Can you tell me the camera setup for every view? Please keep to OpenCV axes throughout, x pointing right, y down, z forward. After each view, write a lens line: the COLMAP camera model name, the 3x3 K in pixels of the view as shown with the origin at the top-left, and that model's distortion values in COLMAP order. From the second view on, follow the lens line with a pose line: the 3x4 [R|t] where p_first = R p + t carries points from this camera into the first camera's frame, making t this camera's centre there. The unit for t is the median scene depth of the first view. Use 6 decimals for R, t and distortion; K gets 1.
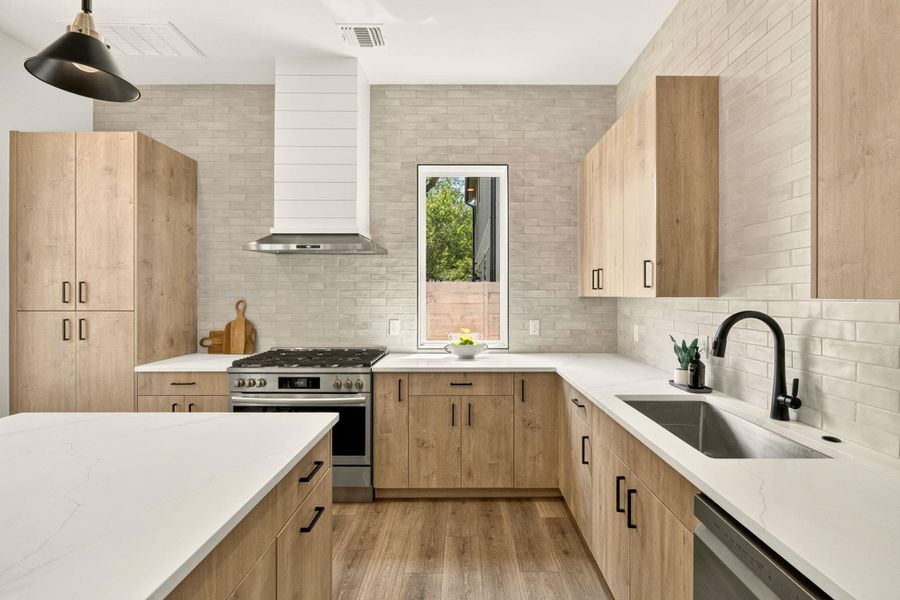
lens RADIAL K [[407.4, 0, 467.0], [0, 407.4, 296.5], [0, 0, 1]] dist [-0.002408, -0.000053]
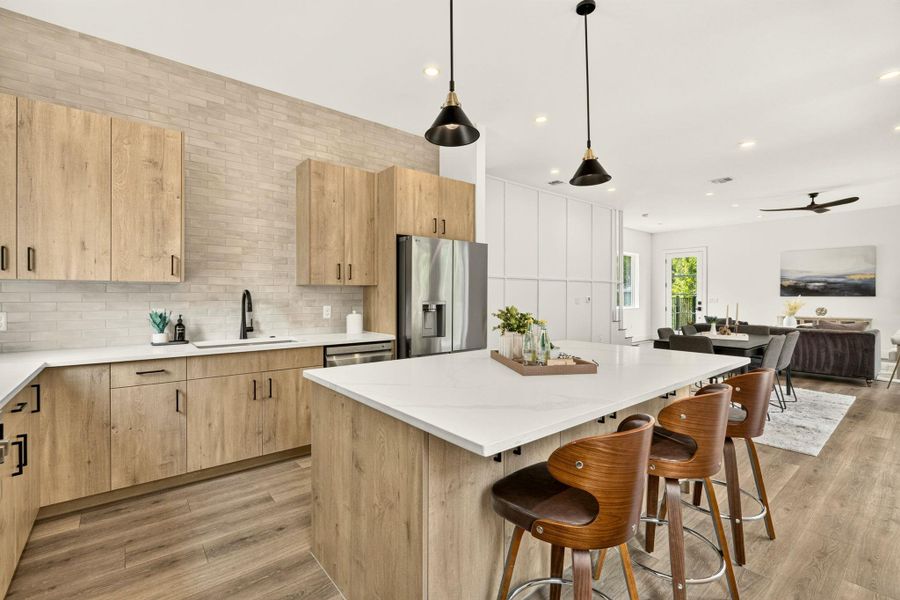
lens RADIAL K [[408.5, 0, 450.0], [0, 408.5, 300.0], [0, 0, 1]] dist [-0.001476, -0.000134]
pose [[-0.629394, -0.007132, 0.777054, -0.958341], [0.001034, 0.999949, 0.010016, 0.039809], [-0.777086, 0.007108, -0.629354, 0.884021]]
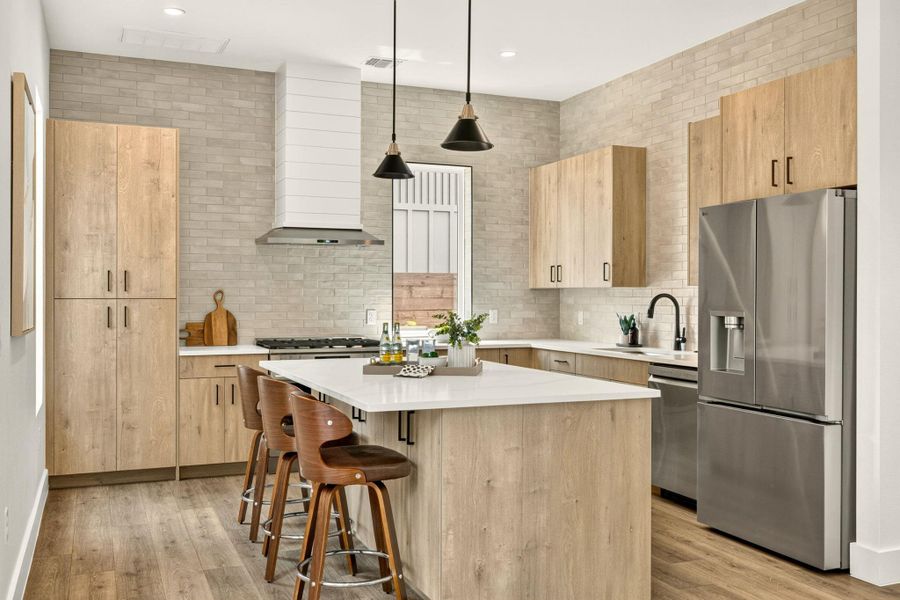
lens RADIAL K [[852.3, 0, 450.0], [0, 852.3, 300.0], [0, 0, 1]] dist [0.012253, 0.003678]
pose [[0.923863, -0.000345, 0.382722, -1.009612], [-0.000516, 0.999998, 0.002146, 0.033456], [-0.382722, -0.002180, 0.923861, -1.322011]]
